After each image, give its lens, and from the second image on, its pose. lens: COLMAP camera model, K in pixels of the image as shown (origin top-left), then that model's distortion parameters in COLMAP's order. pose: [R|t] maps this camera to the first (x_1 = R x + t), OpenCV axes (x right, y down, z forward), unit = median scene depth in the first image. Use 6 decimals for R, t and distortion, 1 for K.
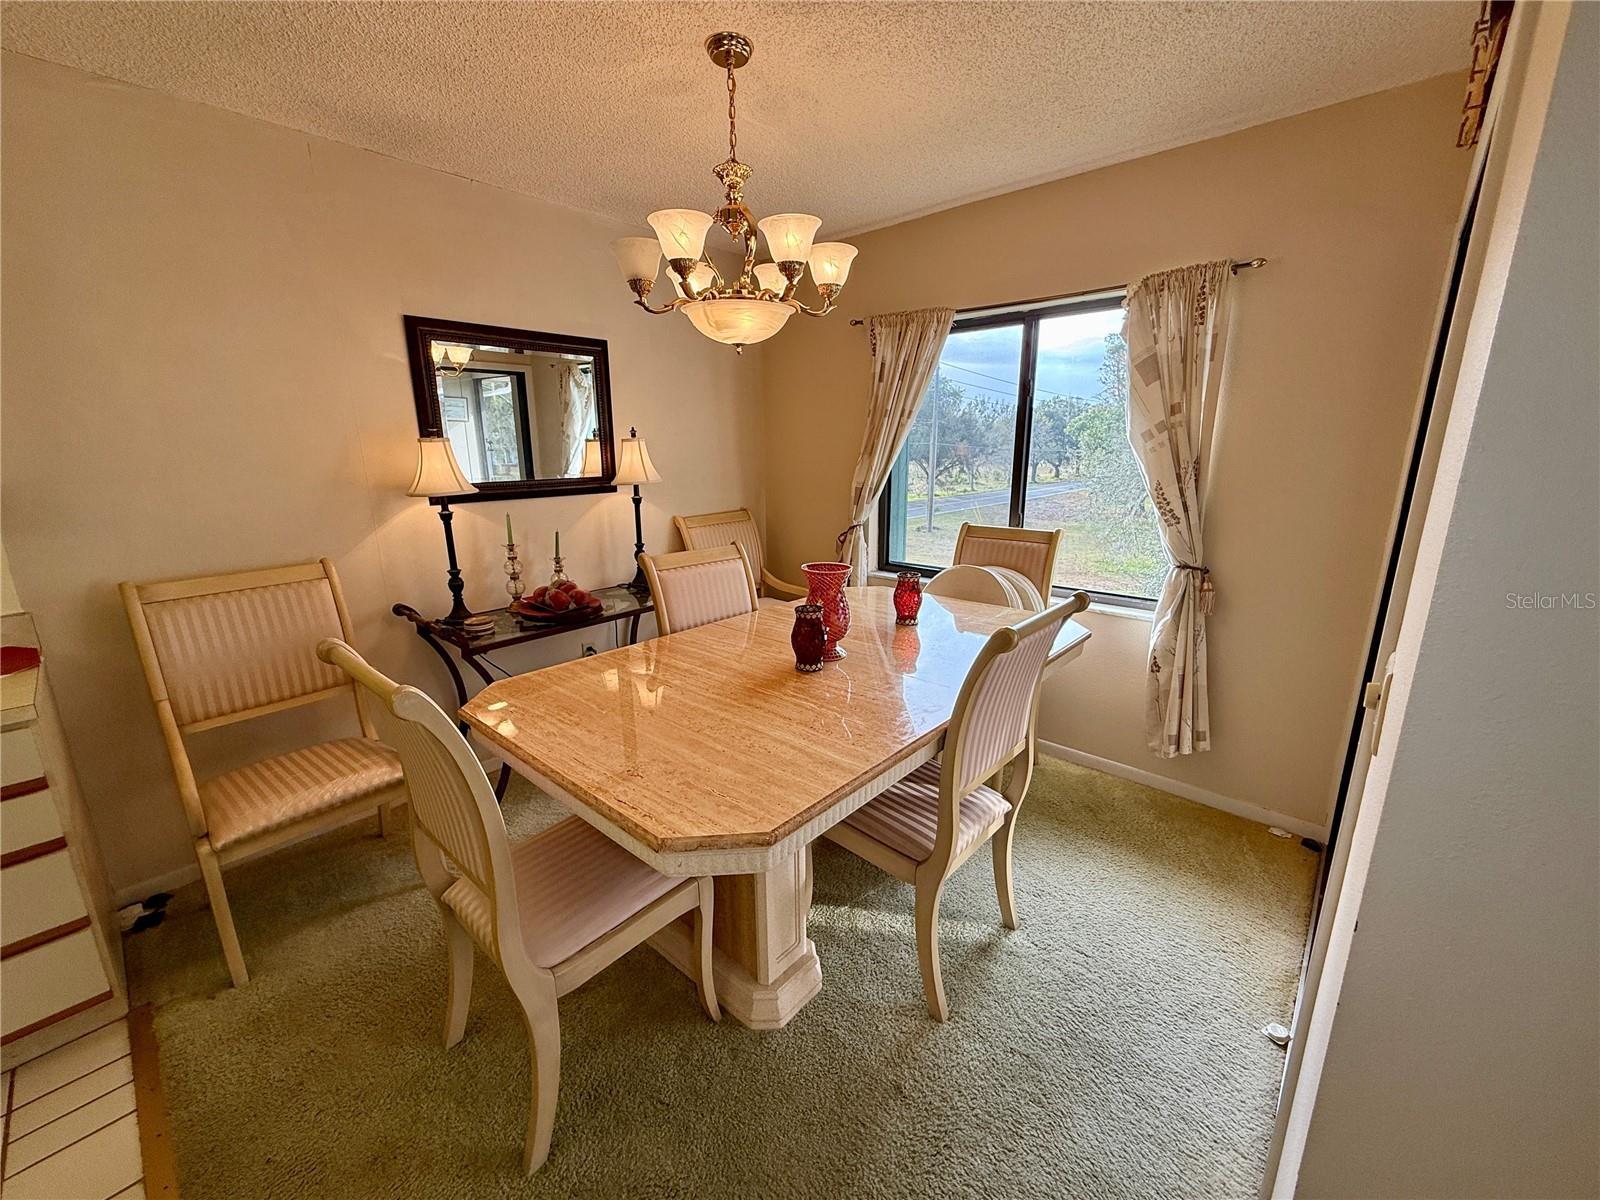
lens RADIAL K [[639.6, 0, 795.7], [0, 639.6, 599.2], [0, 0, 1]] dist [-0.001244, -0.000053]
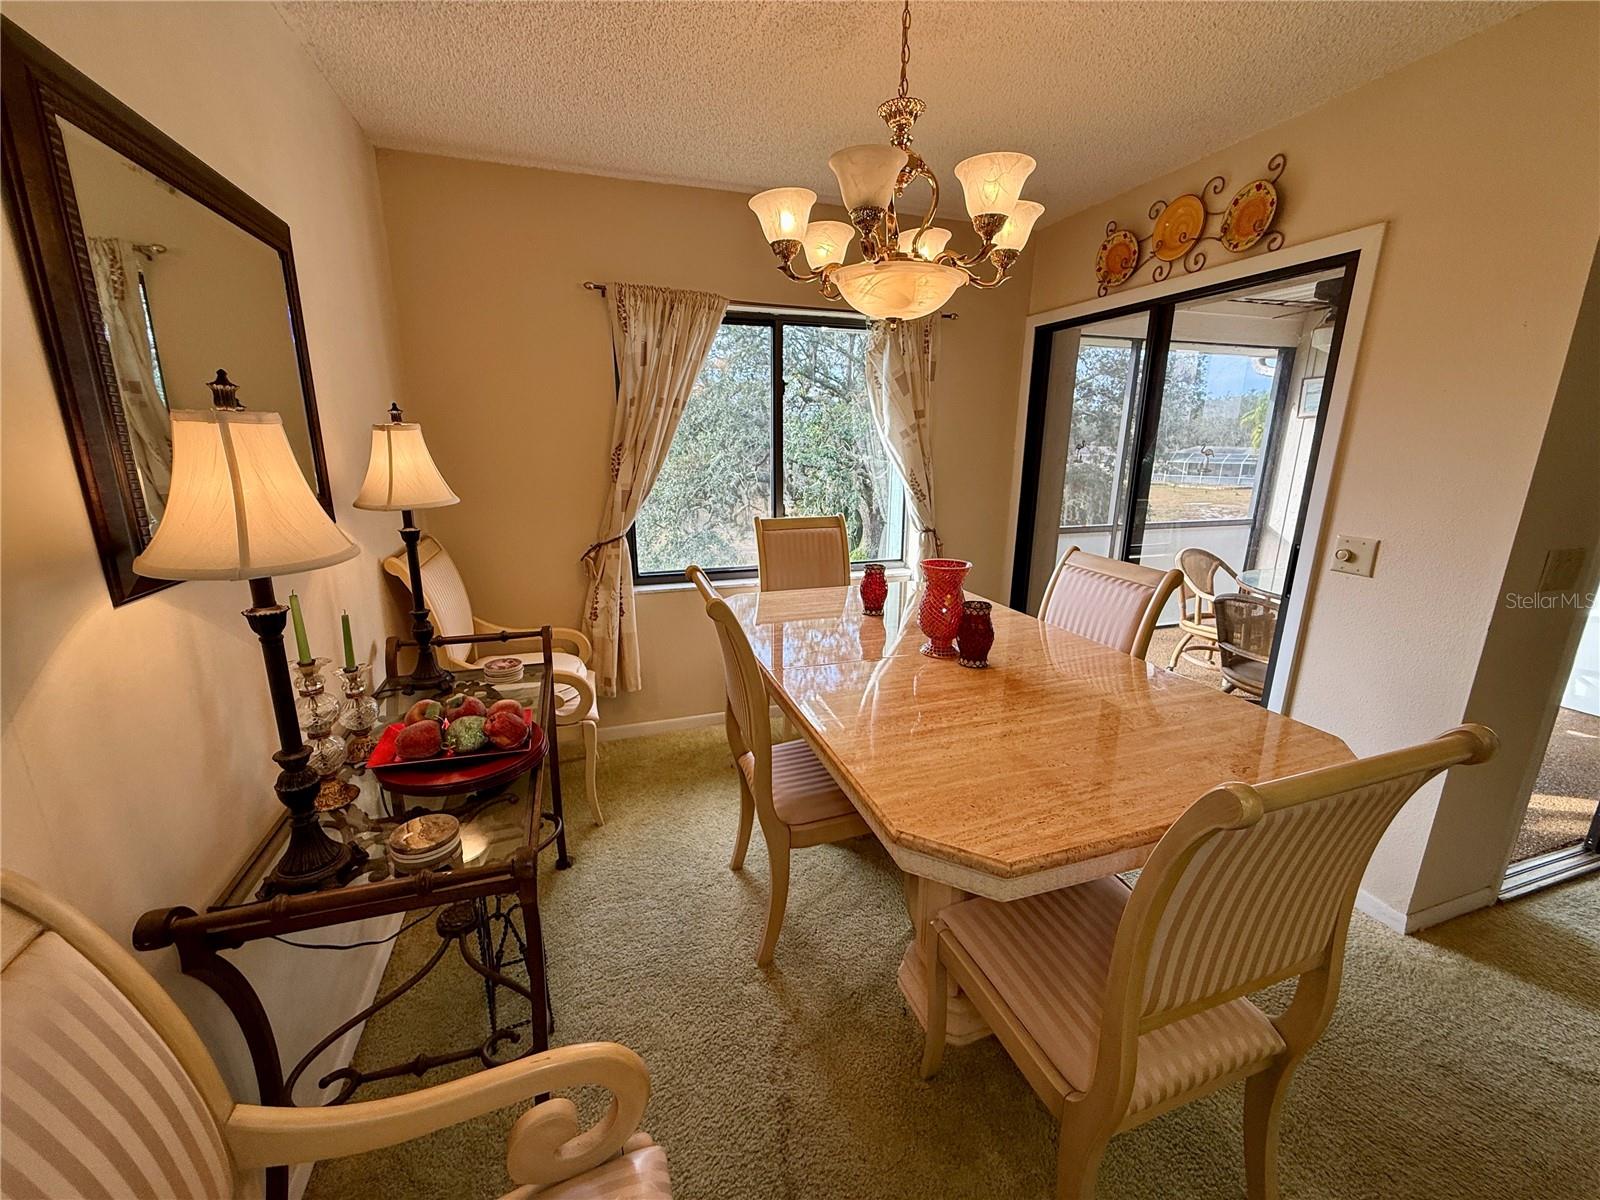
lens RADIAL K [[637.1, 0, 797.6], [0, 637.1, 600.7], [0, 0, 1]] dist [0.000682, -0.000416]
pose [[0.492881, -0.206123, 0.845329, -0.560747], [0.199964, 0.972364, 0.120508, -0.097880], [-0.846808, 0.109639, 0.520477, 0.424581]]
